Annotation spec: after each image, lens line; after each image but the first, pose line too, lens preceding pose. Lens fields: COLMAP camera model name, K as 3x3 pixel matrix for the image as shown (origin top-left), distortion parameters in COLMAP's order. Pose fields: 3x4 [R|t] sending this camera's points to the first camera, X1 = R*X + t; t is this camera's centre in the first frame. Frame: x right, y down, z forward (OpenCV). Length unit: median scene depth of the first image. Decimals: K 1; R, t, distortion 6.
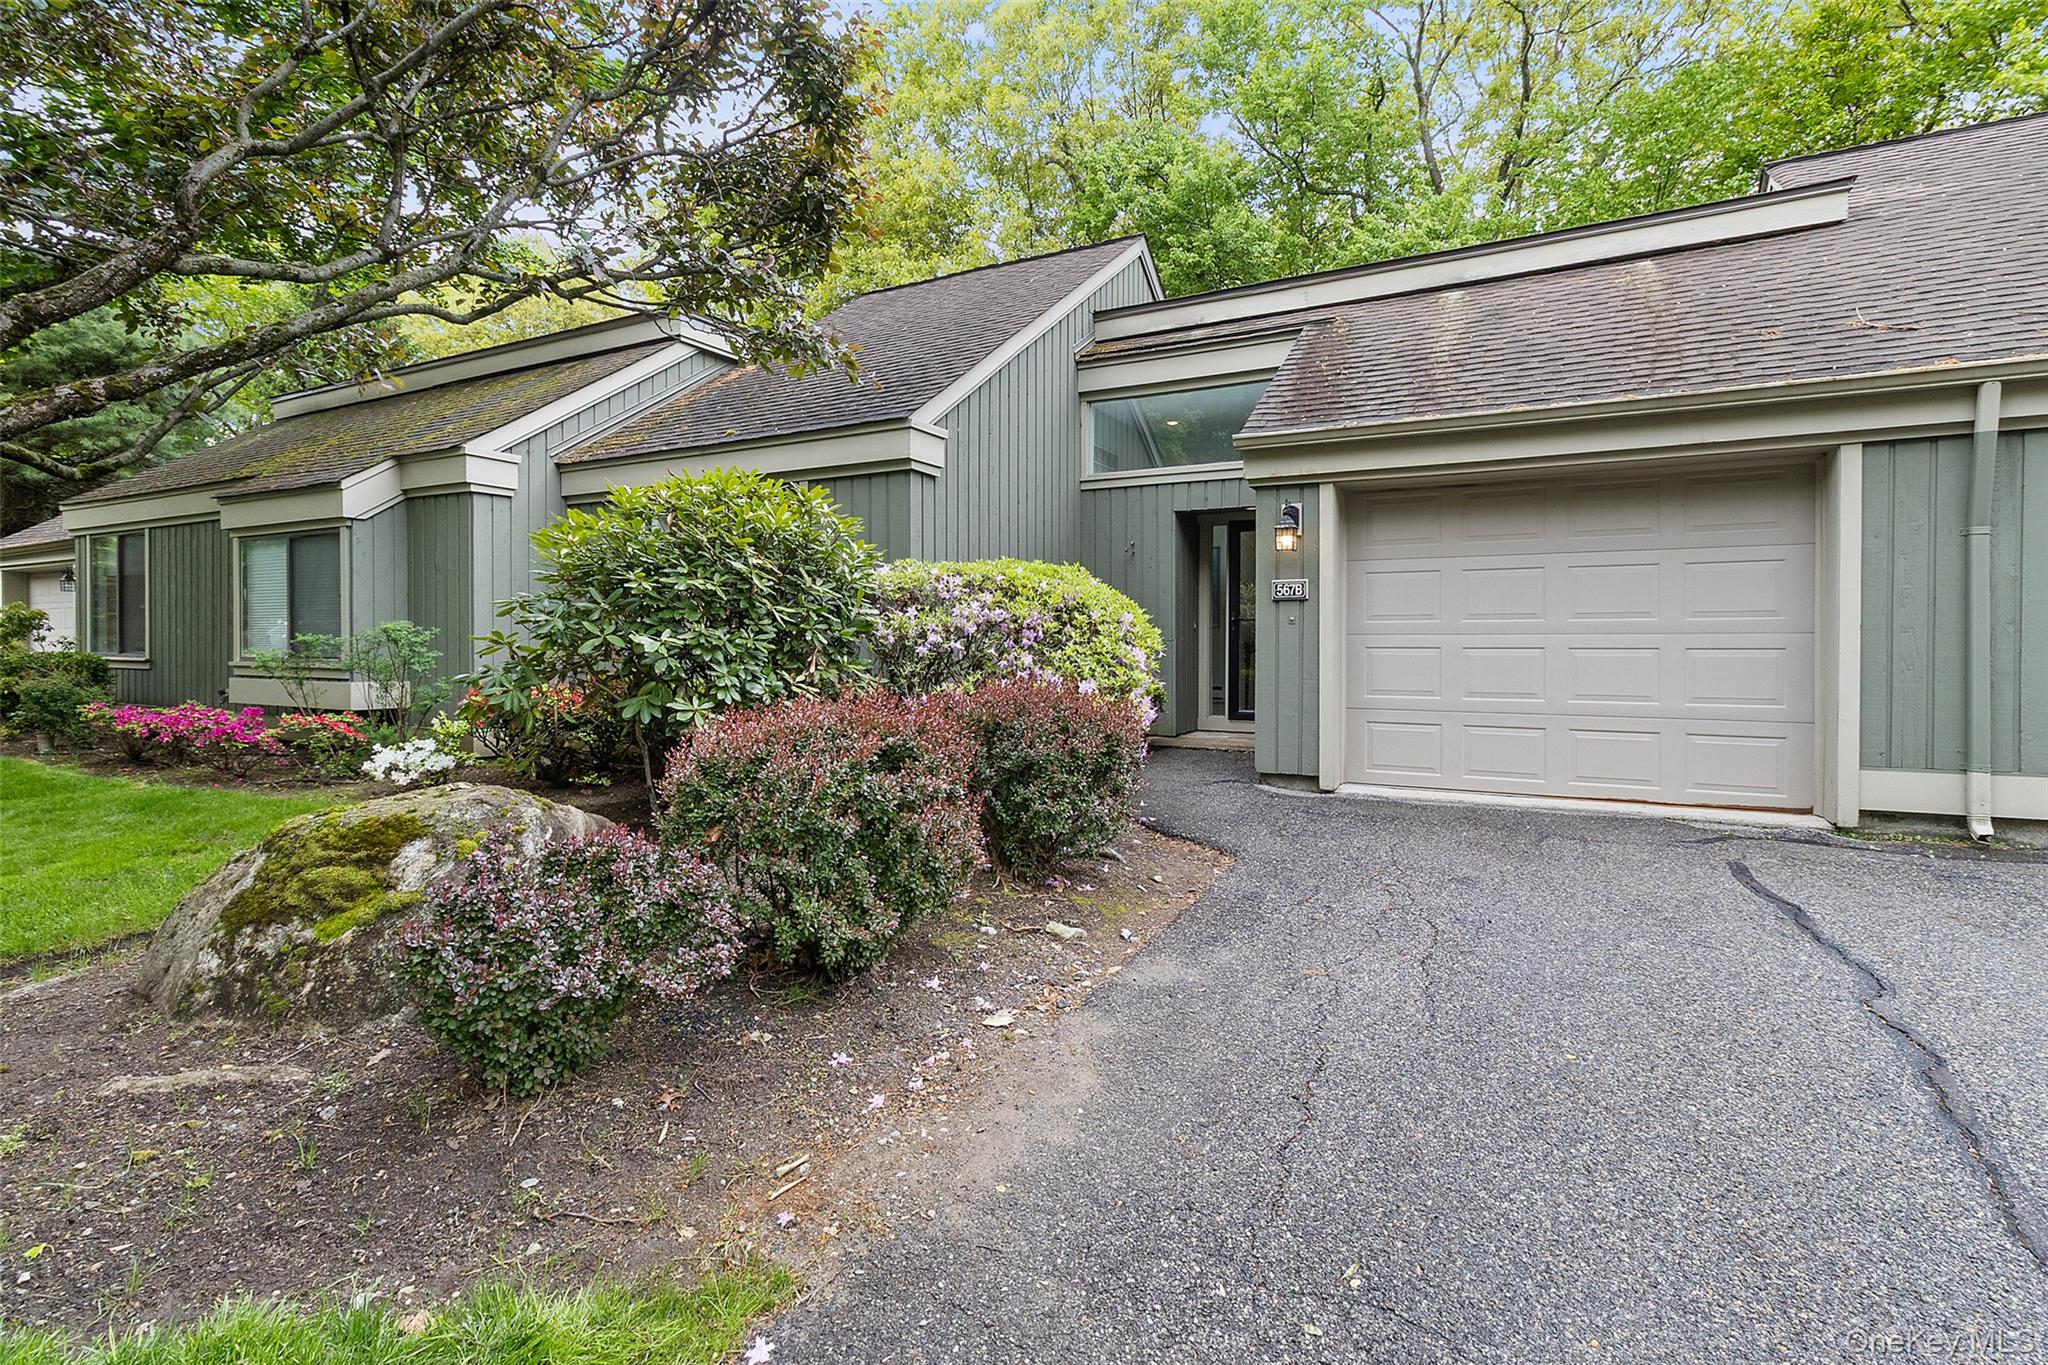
lens RADIAL K [[944.1, 0, 1034.8], [0, 944.1, 634.2], [0, 0, 1]] dist [-0.001677, -0.000316]
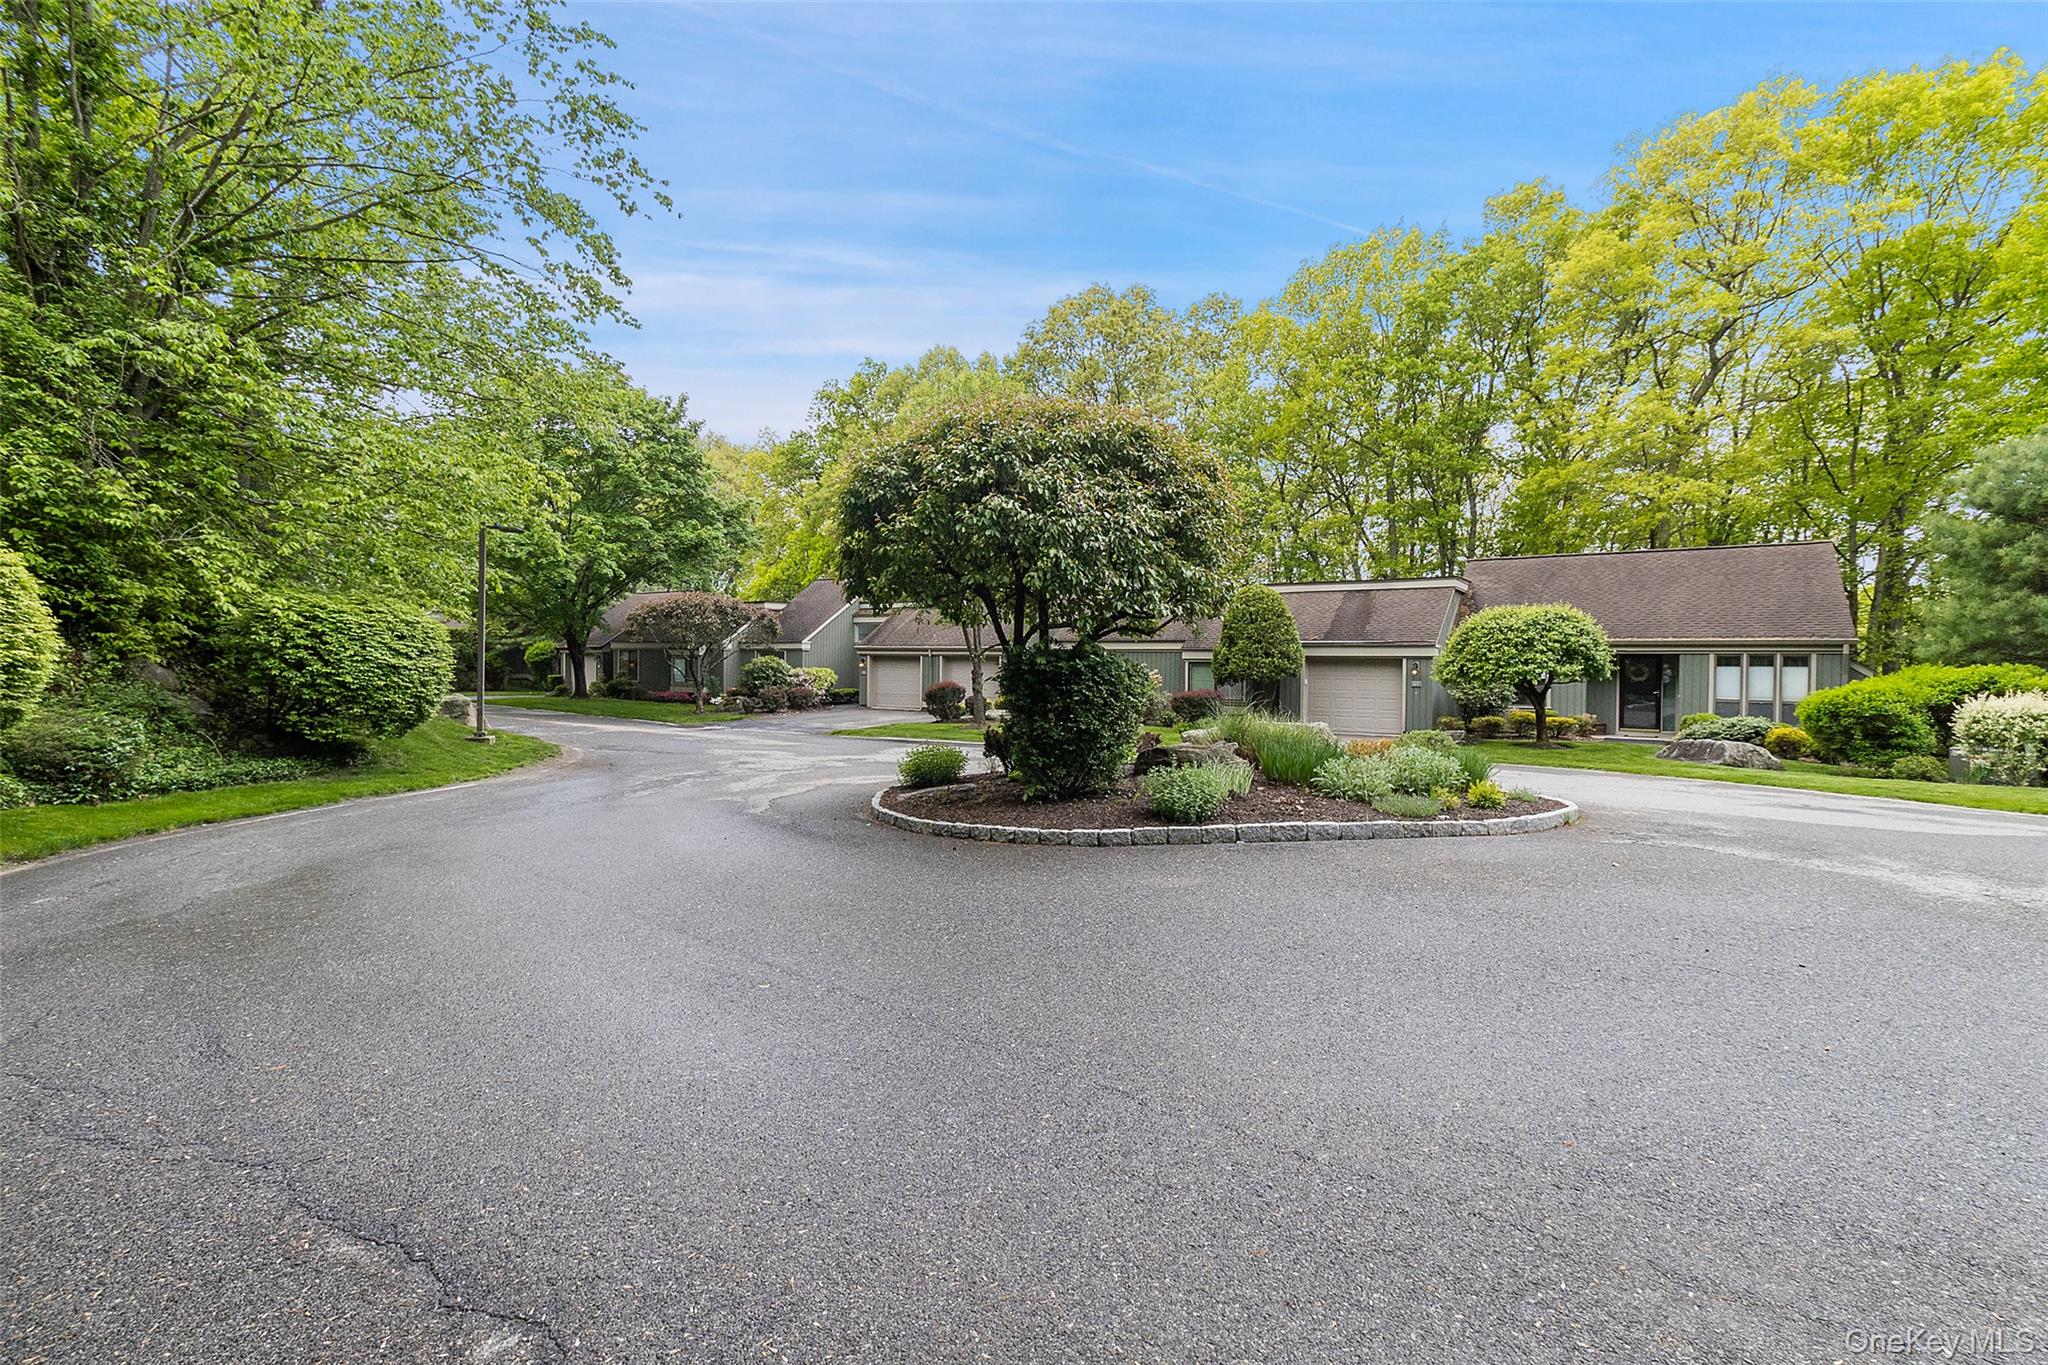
lens RADIAL K [[923.2, 0, 1024.0], [0, 923.2, 682.5], [0, 0, 1]] dist [0.000767, -0.000034]
pose [[0.994117, 0.012120, -0.107635, 1.854693], [-0.008868, 0.999491, 0.030636, -0.171170], [0.107952, -0.029501, 0.993718, -4.514140]]
